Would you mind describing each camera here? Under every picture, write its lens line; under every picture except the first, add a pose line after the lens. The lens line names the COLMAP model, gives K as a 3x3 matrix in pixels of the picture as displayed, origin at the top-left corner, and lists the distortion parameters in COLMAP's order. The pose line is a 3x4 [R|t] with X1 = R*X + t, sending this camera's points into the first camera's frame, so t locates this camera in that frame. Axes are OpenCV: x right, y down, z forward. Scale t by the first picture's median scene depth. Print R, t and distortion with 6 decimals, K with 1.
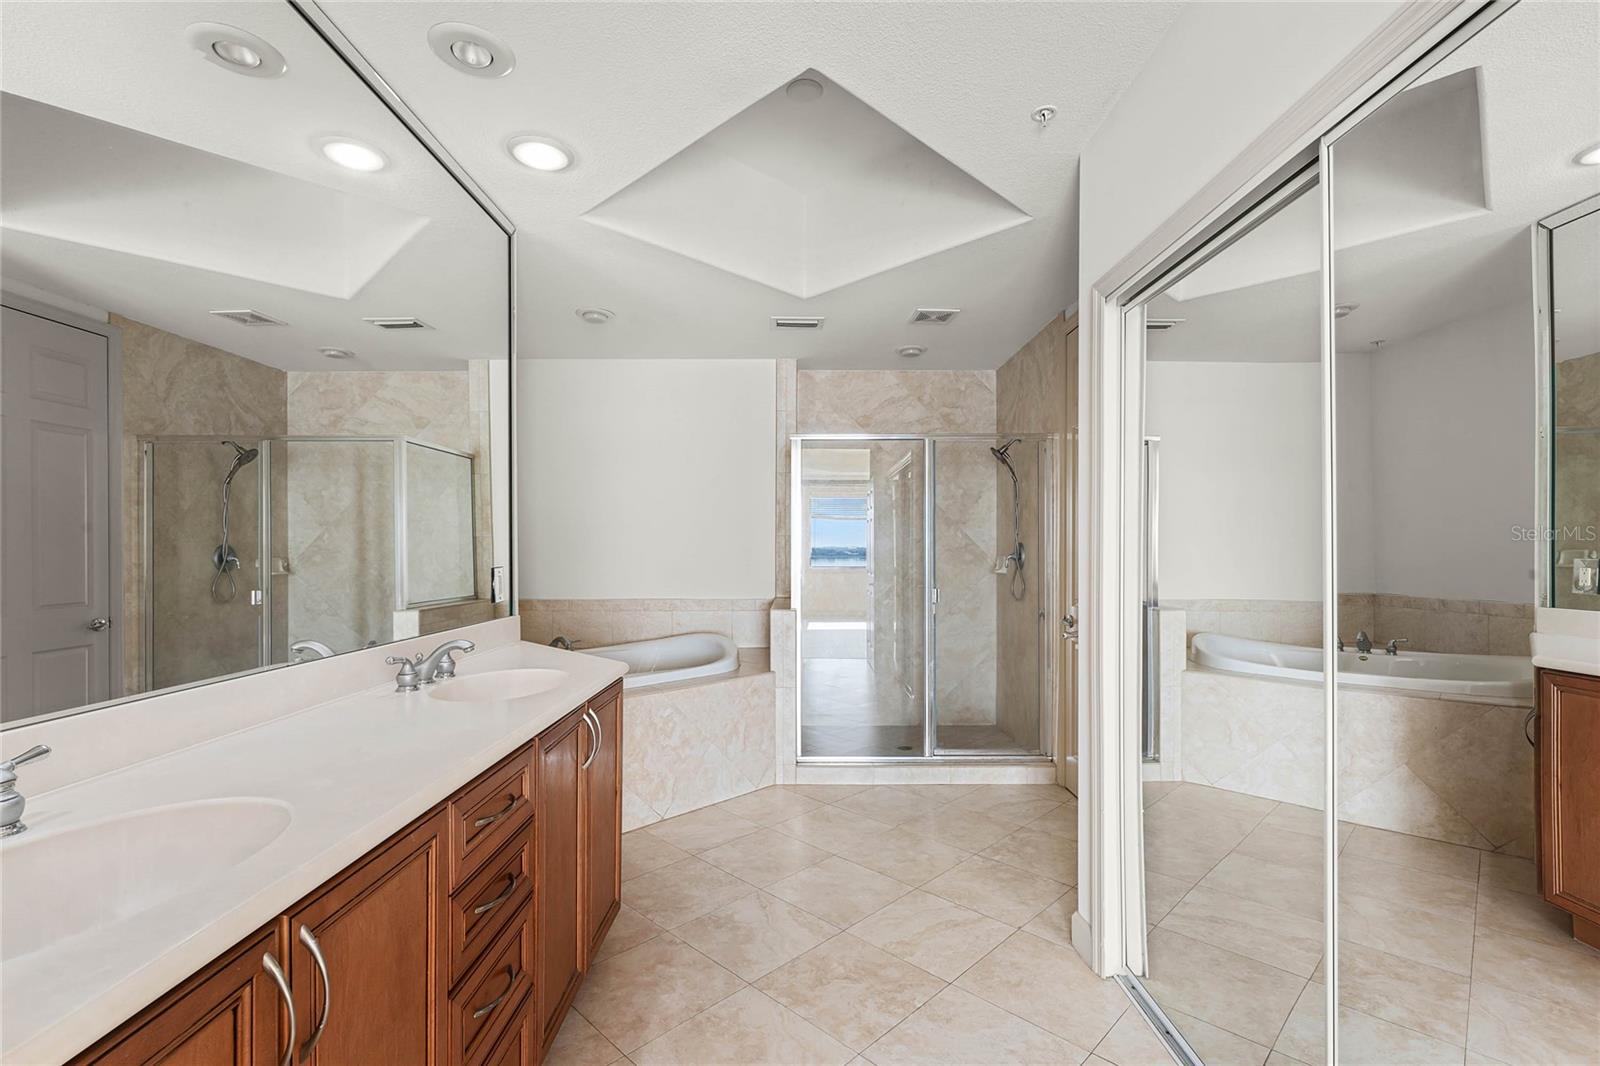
lens RADIAL K [[718.7, 0, 804.2], [0, 718.7, 545.8], [0, 0, 1]] dist [-0.000215, -0.001032]
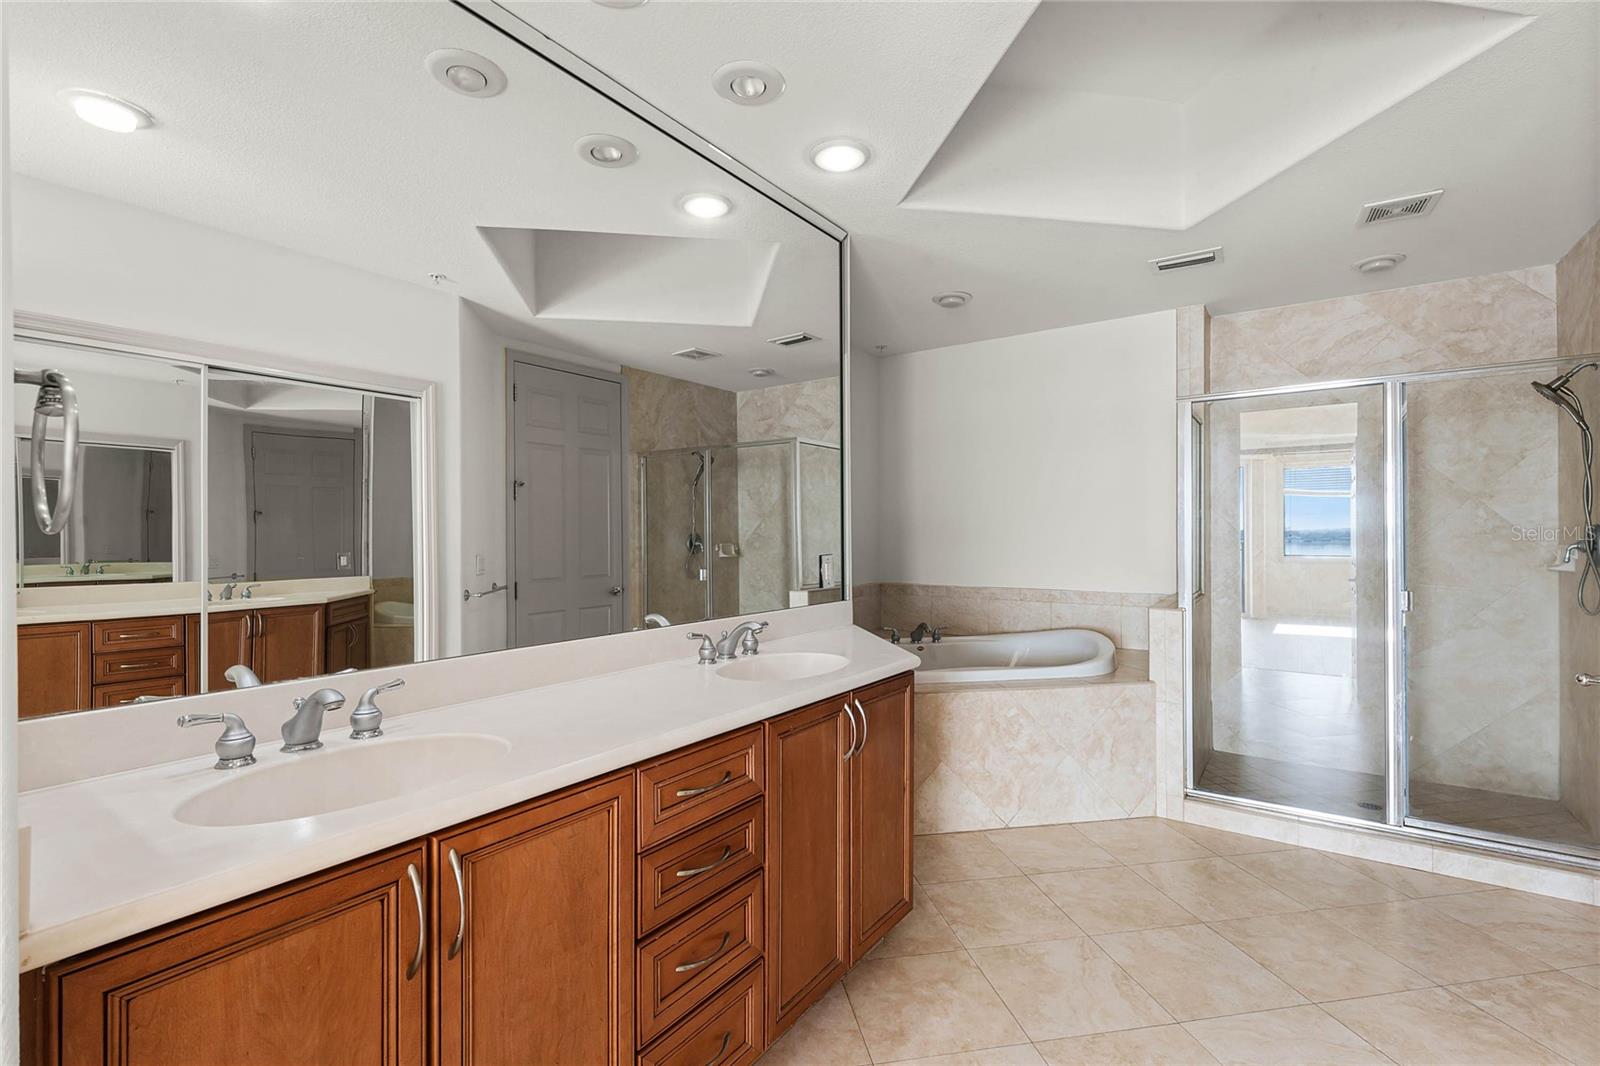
lens RADIAL K [[718.7, 0, 799.4], [0, 718.7, 529.1], [0, 0, 1]] dist [-0.000215, -0.001032]
pose [[0.811511, -0.006924, -0.584297, 0.114170], [0.006469, 0.999975, -0.002865, -0.003572], [0.584302, -0.001455, 0.811535, 0.075897]]
